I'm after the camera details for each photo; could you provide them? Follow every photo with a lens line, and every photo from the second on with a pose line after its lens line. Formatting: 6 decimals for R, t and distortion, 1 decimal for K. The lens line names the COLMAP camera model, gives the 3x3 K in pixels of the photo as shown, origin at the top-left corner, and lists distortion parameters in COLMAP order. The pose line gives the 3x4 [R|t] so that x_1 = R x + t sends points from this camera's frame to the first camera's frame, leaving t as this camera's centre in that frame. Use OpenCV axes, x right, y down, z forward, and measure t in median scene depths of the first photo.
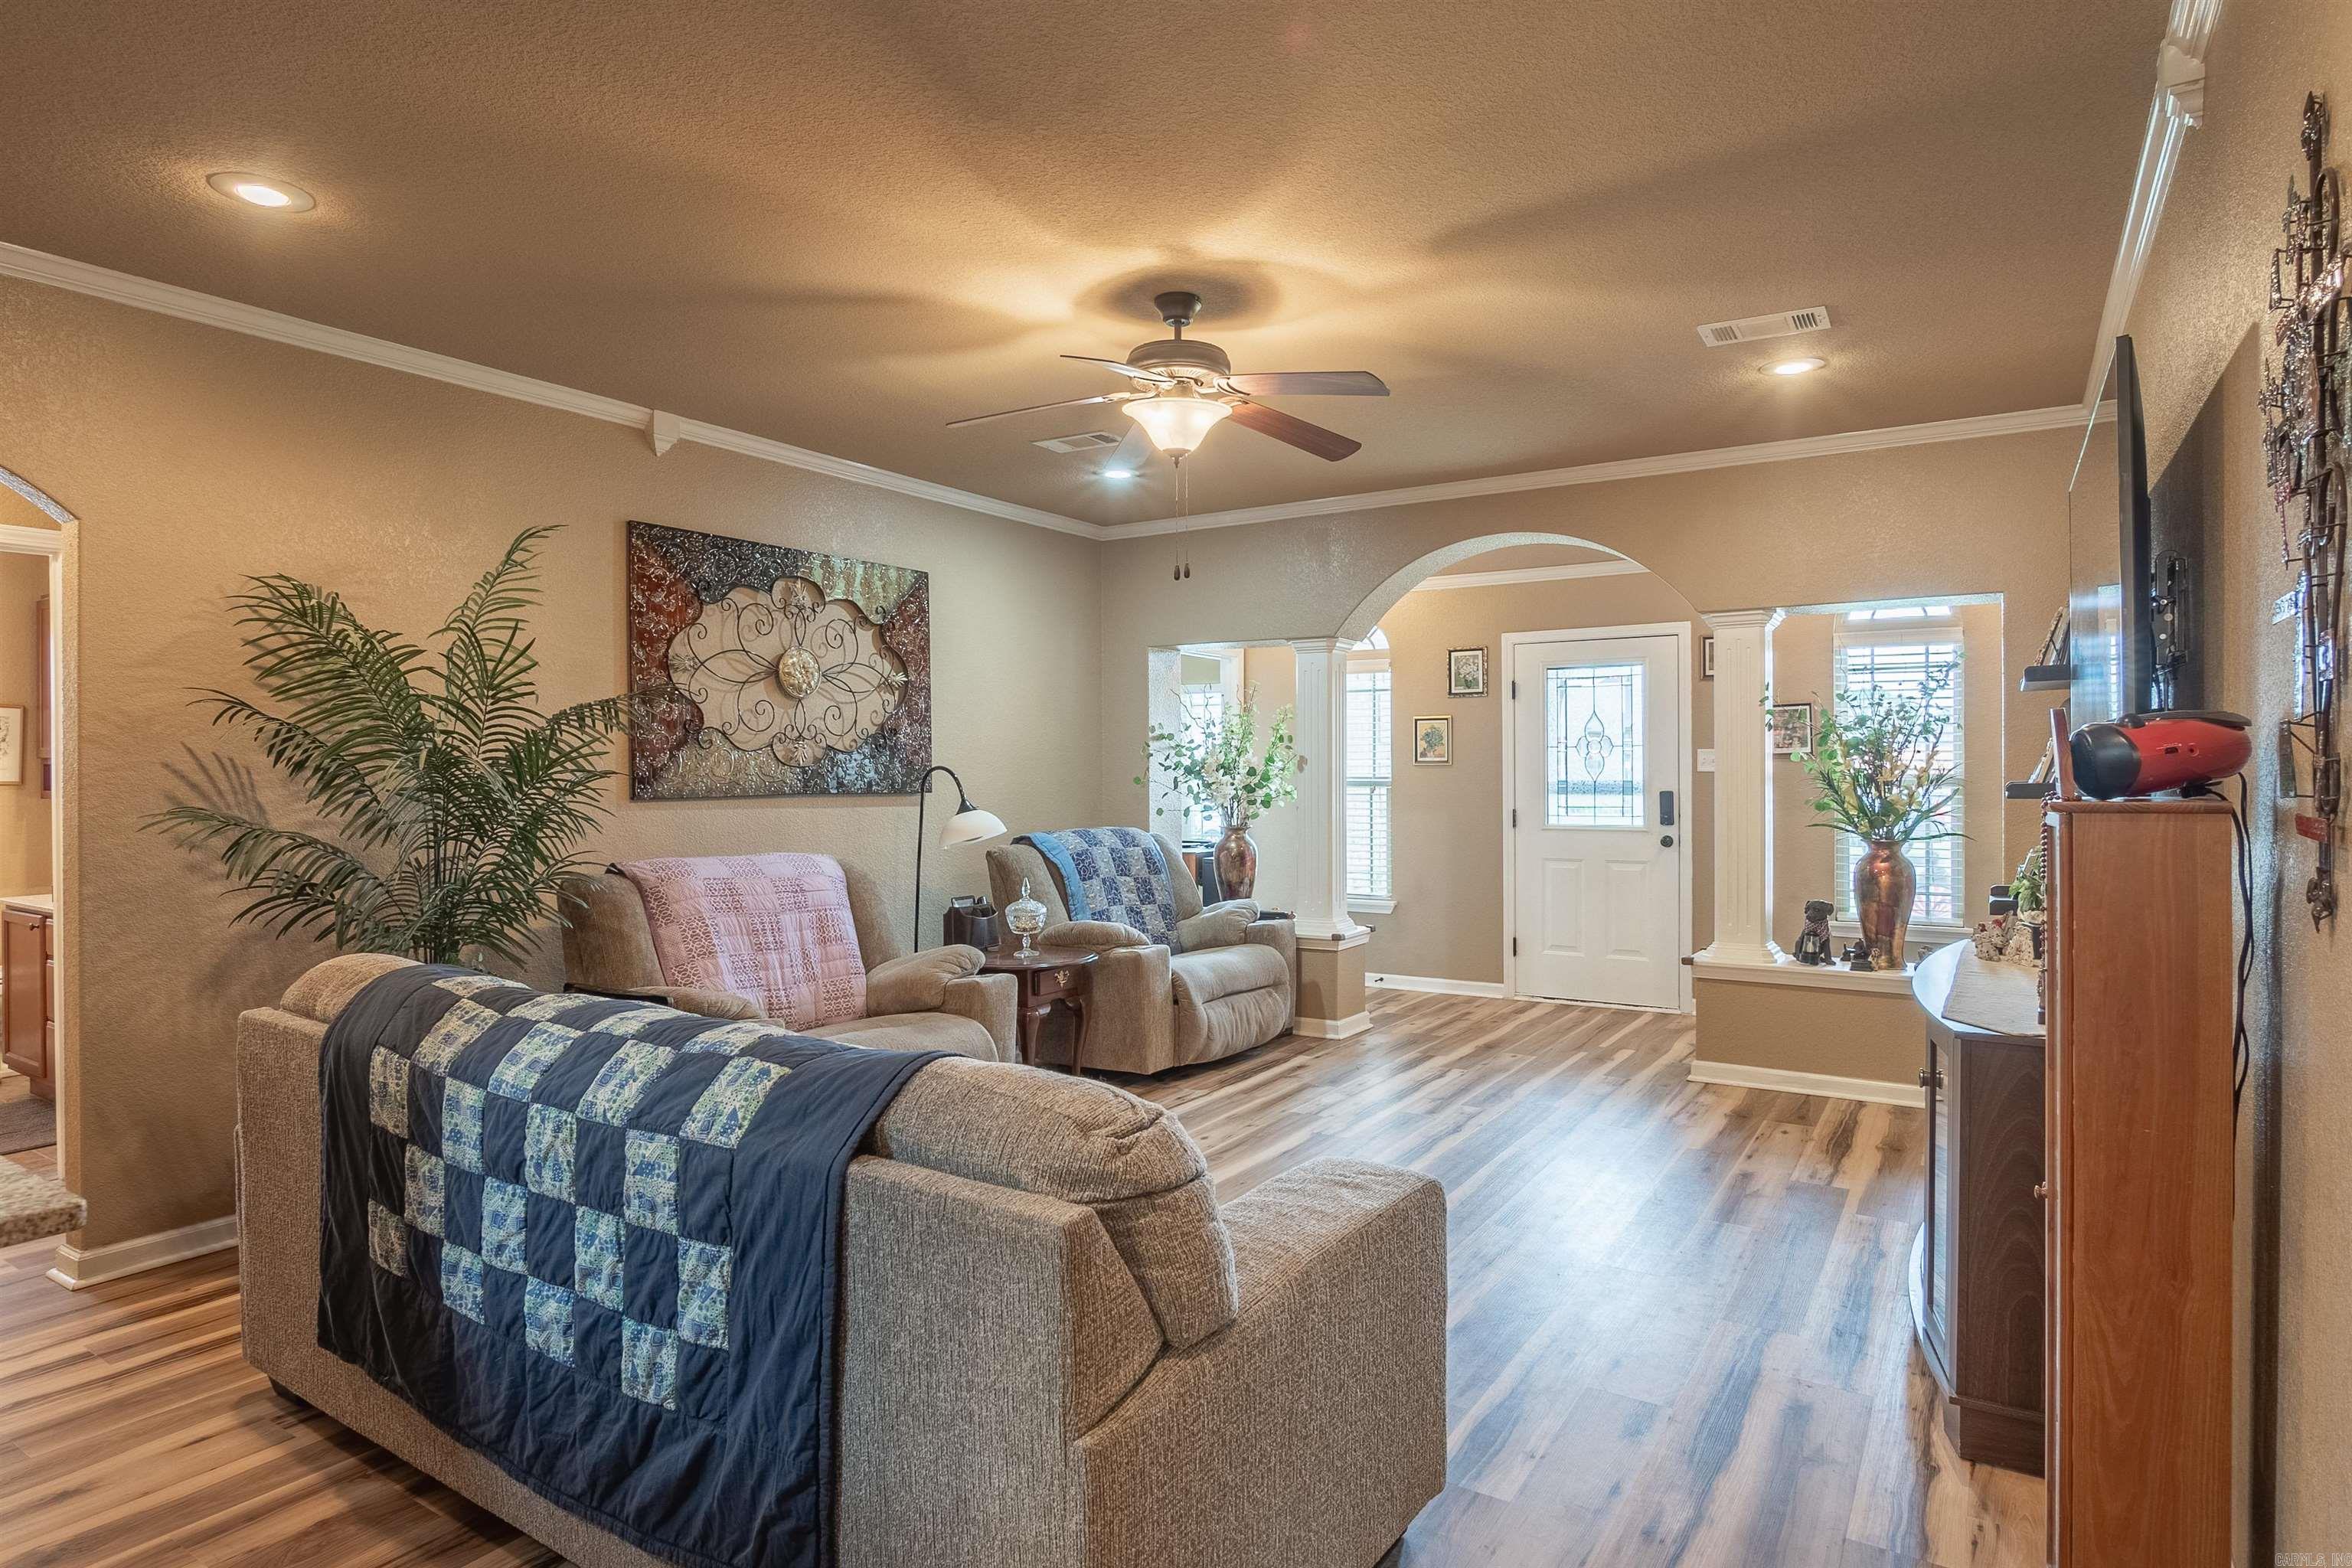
lens RADIAL K [[1289.2, 0, 1281.3], [0, 1289.2, 773.7], [0, 0, 1]] dist [-0.034793, 0.008464]
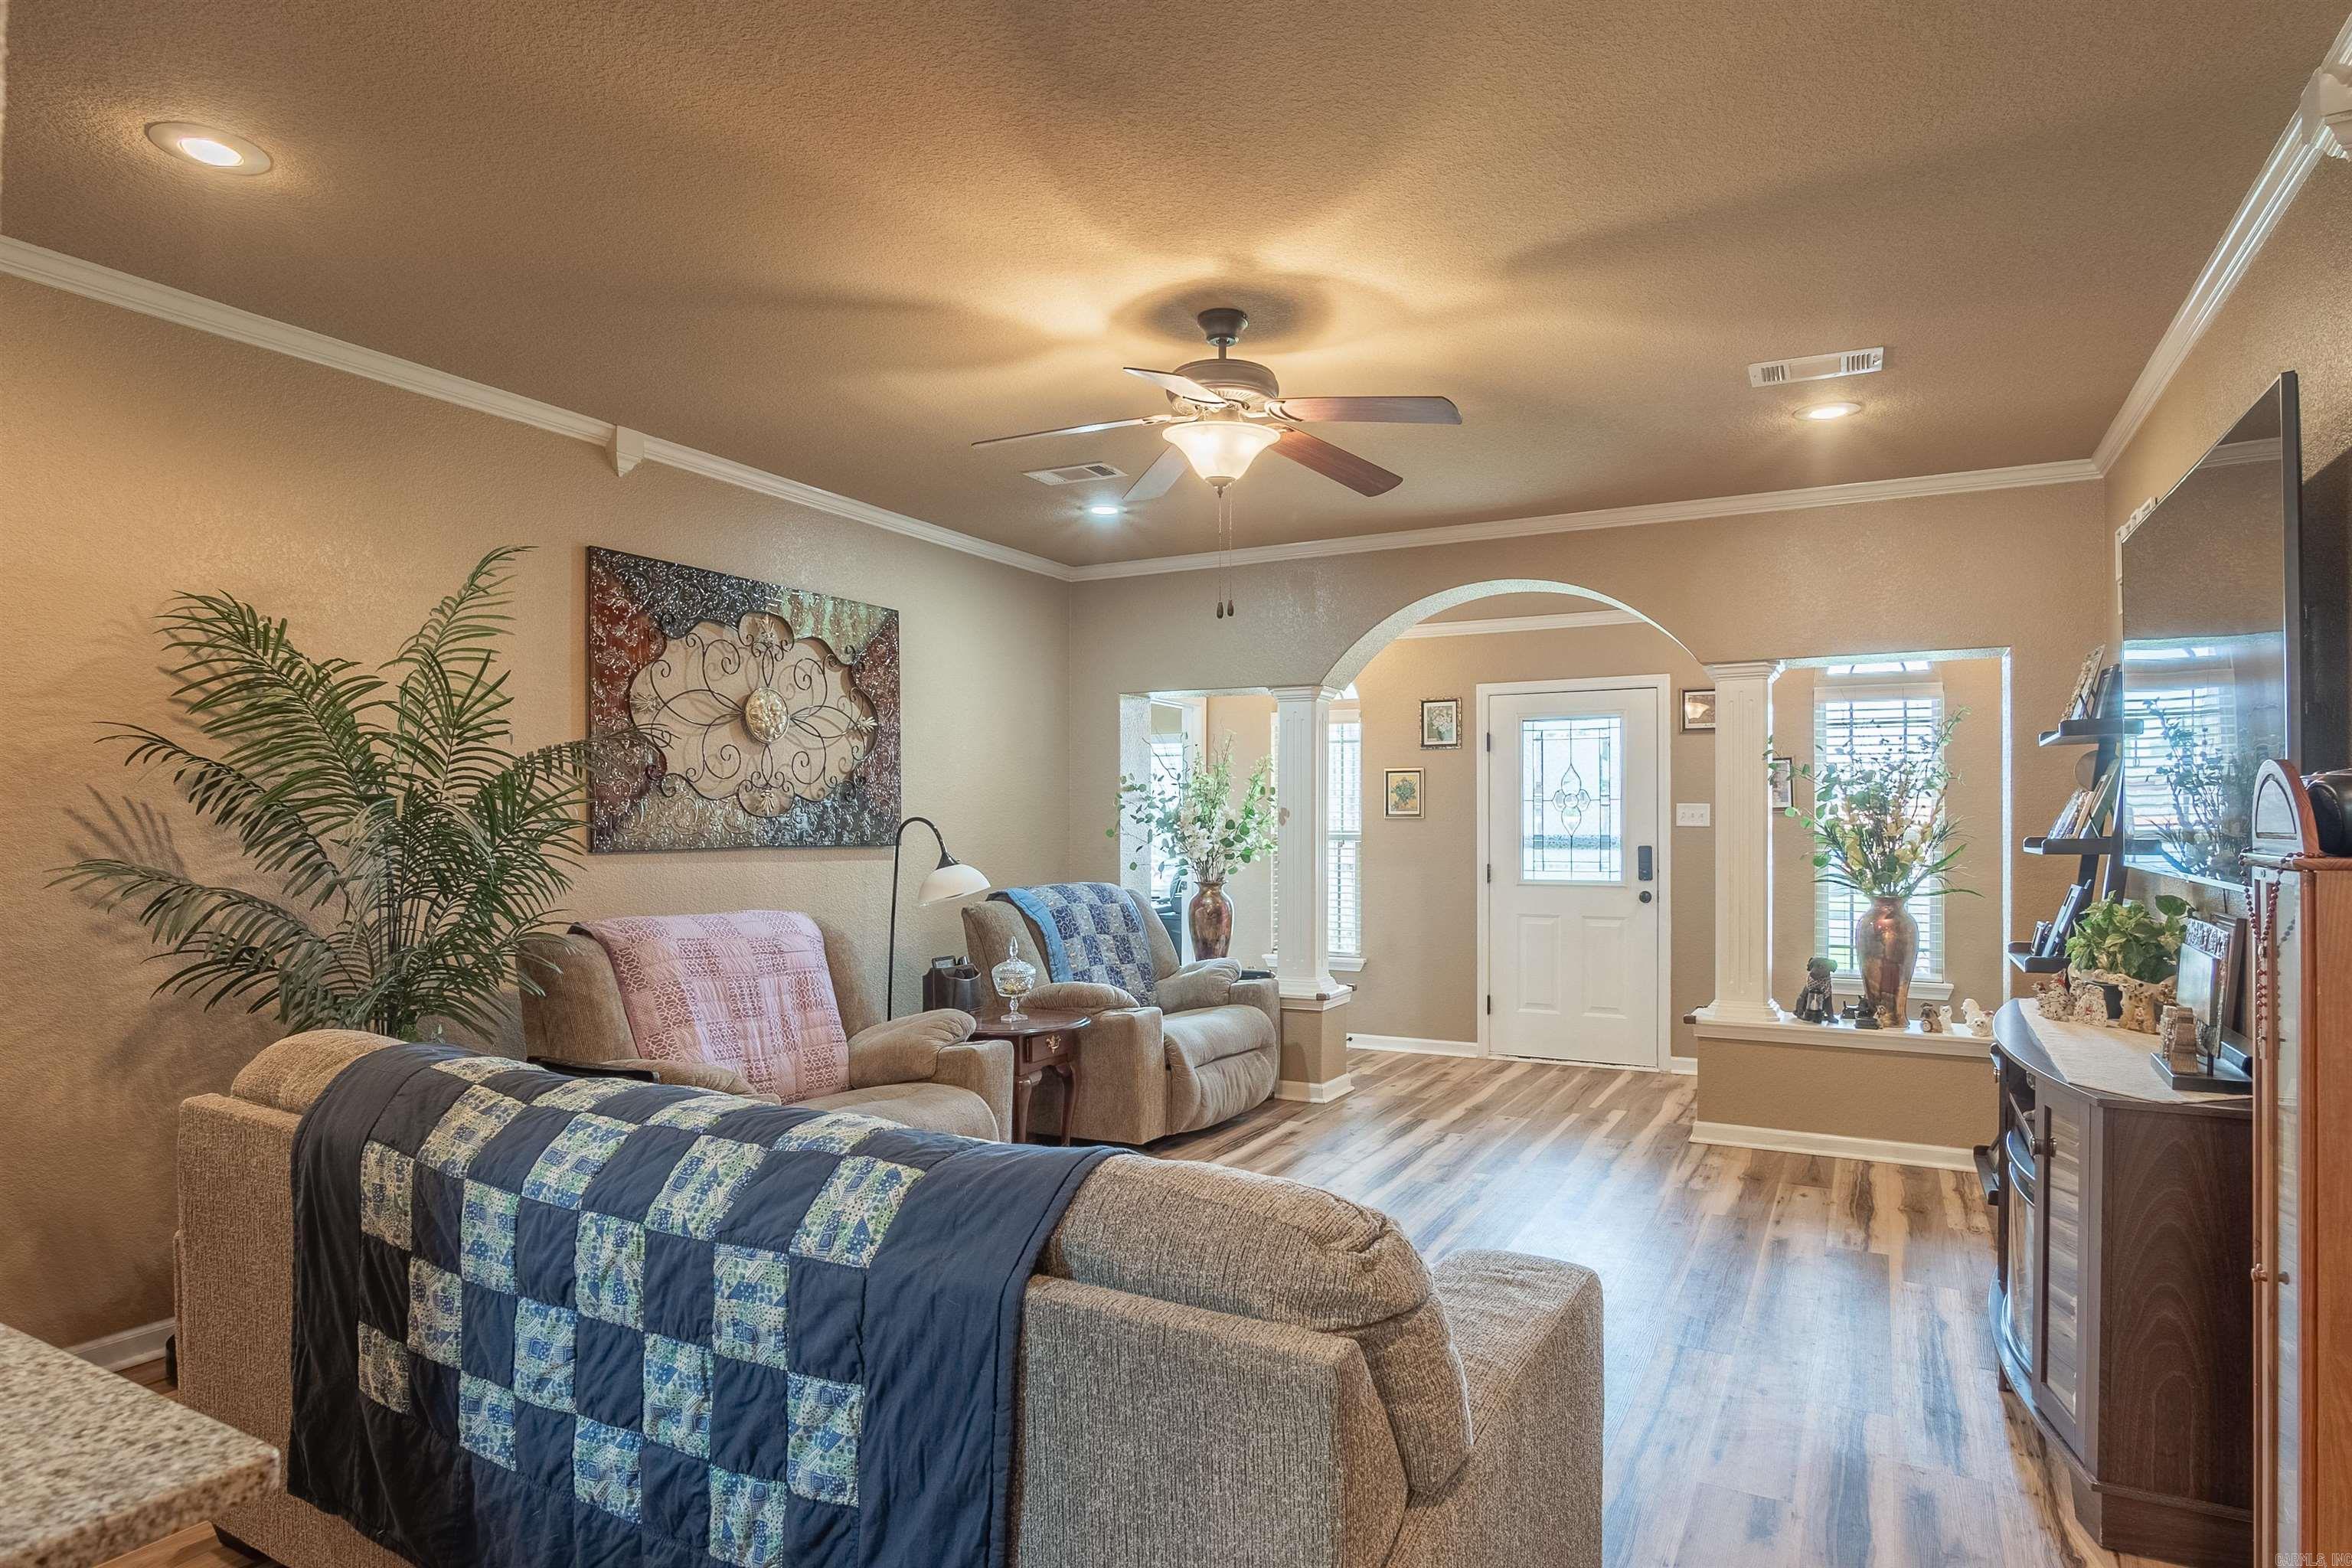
lens RADIAL K [[1289.2, 0, 1273.2], [0, 1289.2, 817.7], [0, 0, 1]] dist [-0.034793, 0.008464]
pose [[0.997338, 0.004702, 0.072764, -0.096977], [-0.004172, 0.999964, -0.007425, 0.000657], [-0.072796, 0.007102, 0.997322, 0.059438]]
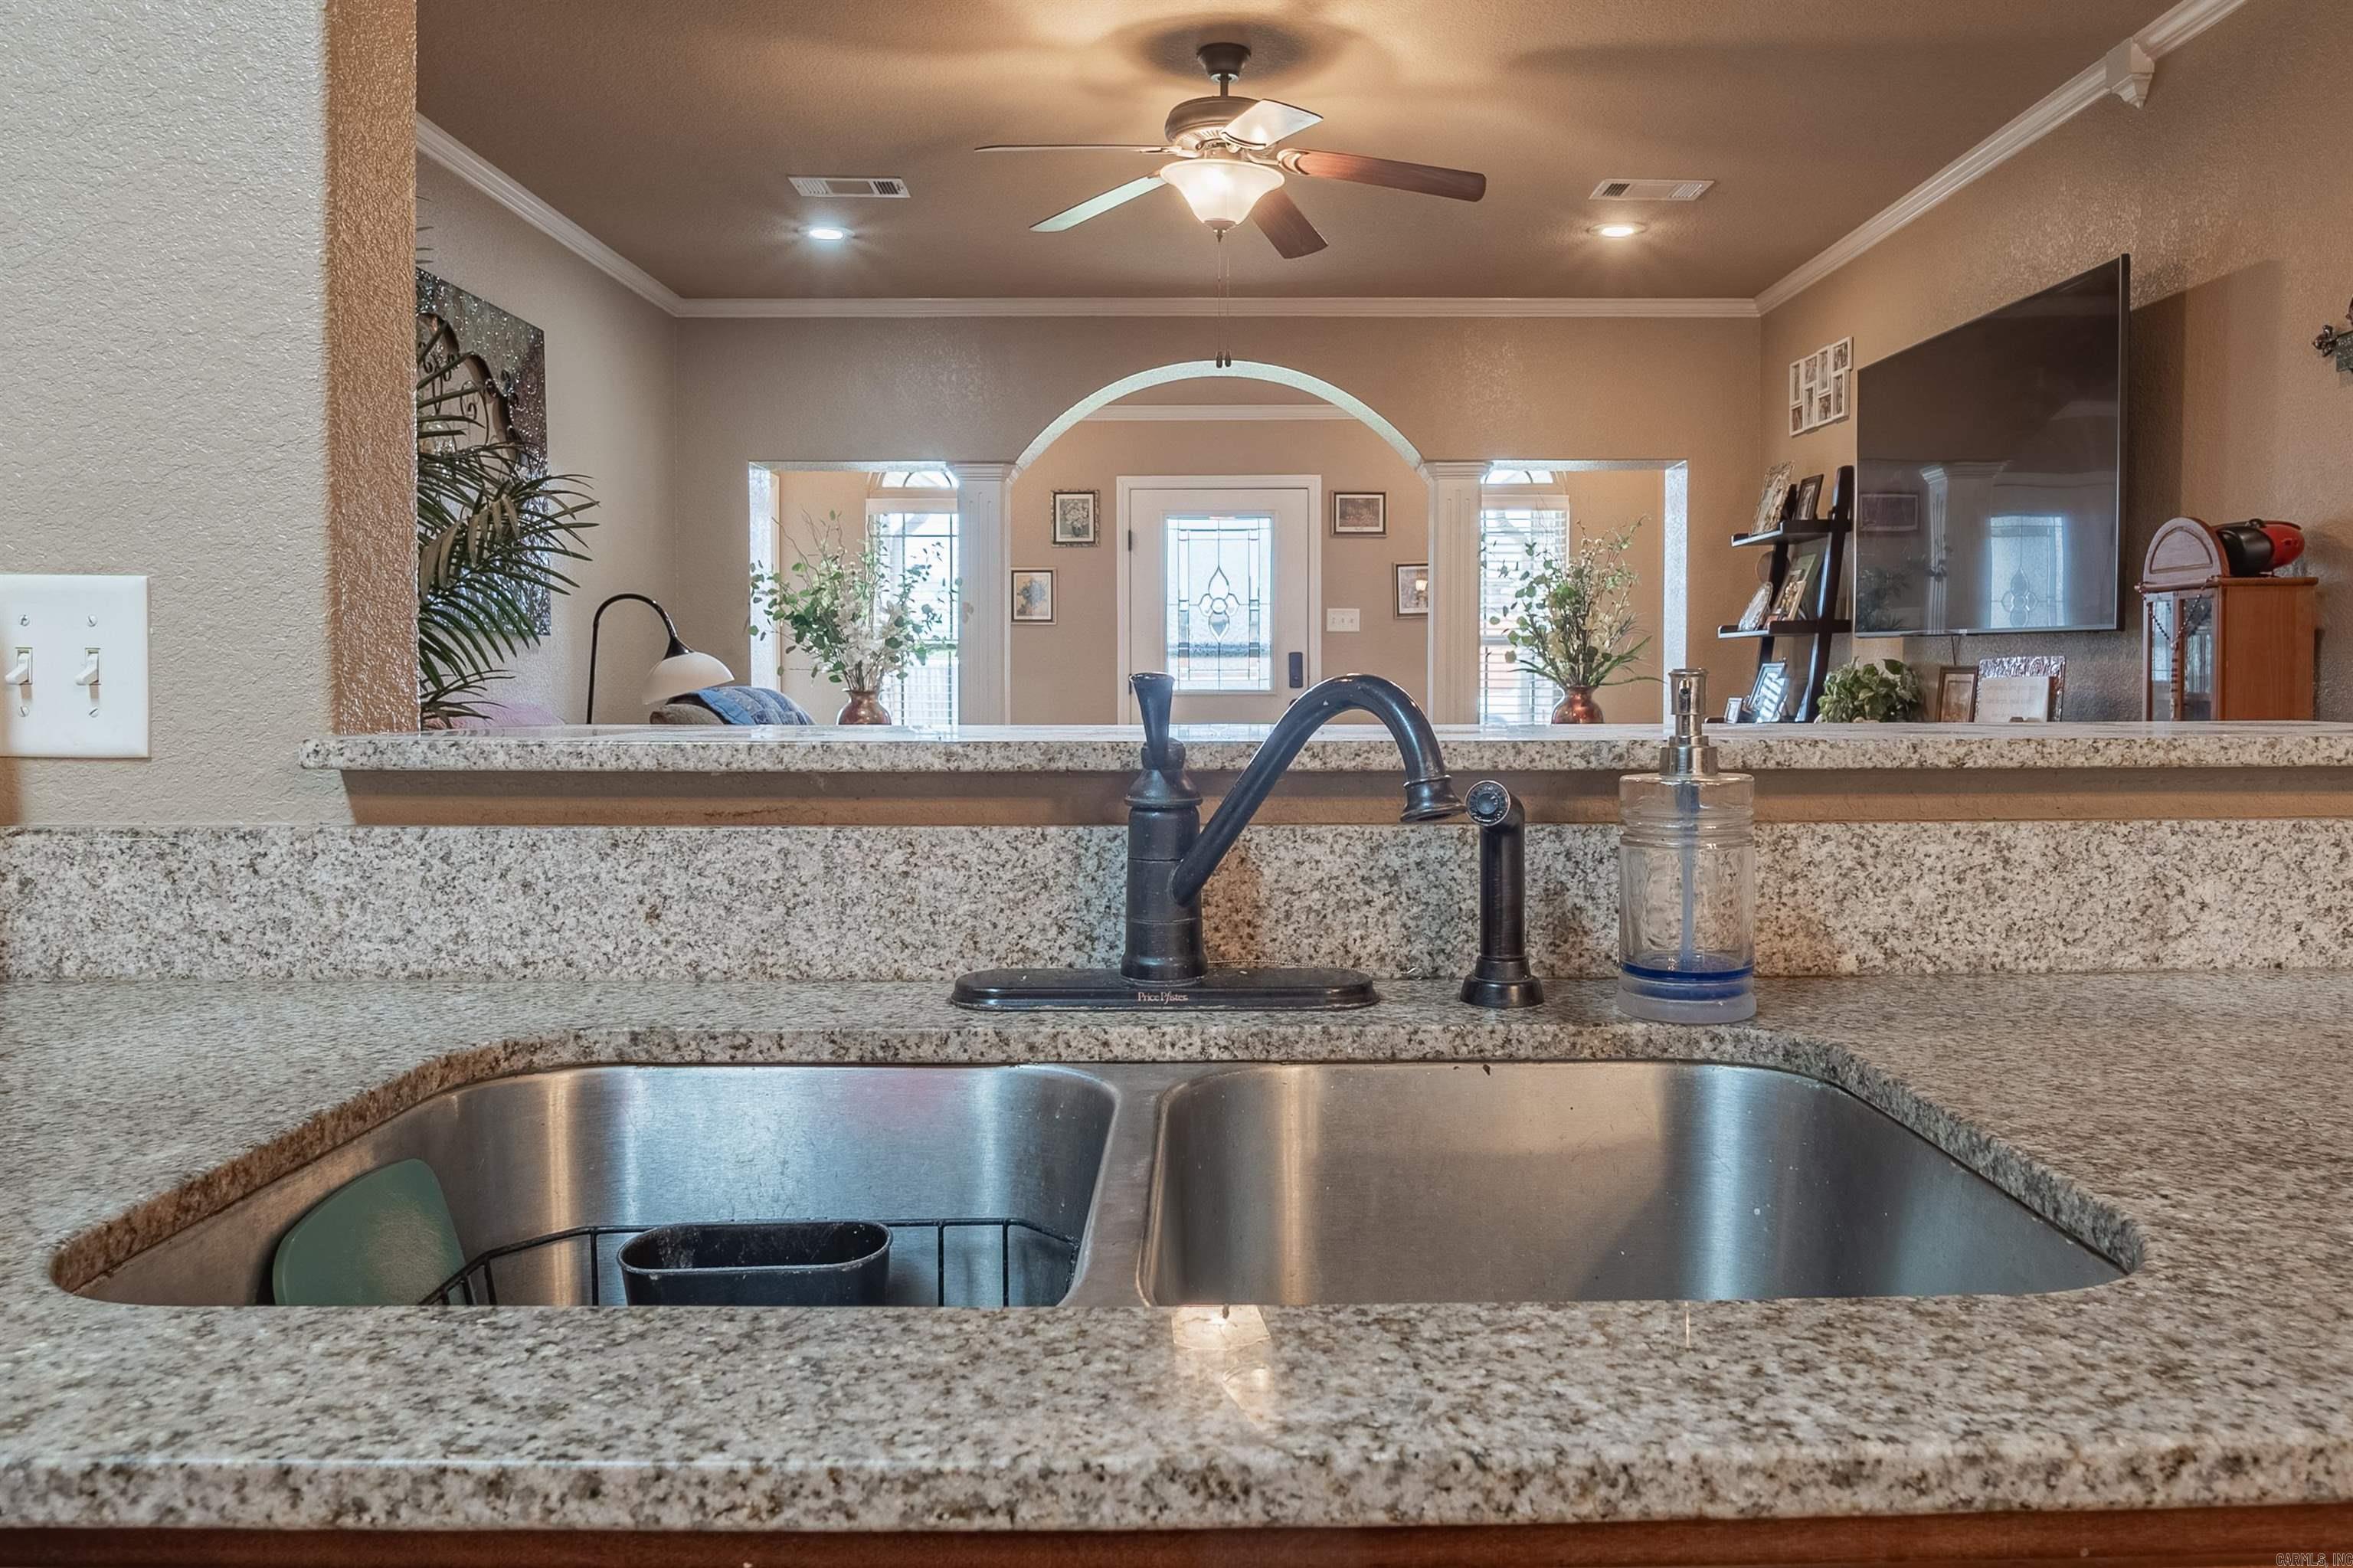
lens RADIAL K [[1564.1, 0, 1263.4], [0, 1564.1, 701.7], [0, 0, 1]] dist [-0.032554, 0.000375]
pose [[0.849943, -0.007692, 0.526819, -0.554429], [0.002076, 0.999935, 0.011250, 0.061630], [-0.526871, -0.008468, 0.849903, 0.051438]]
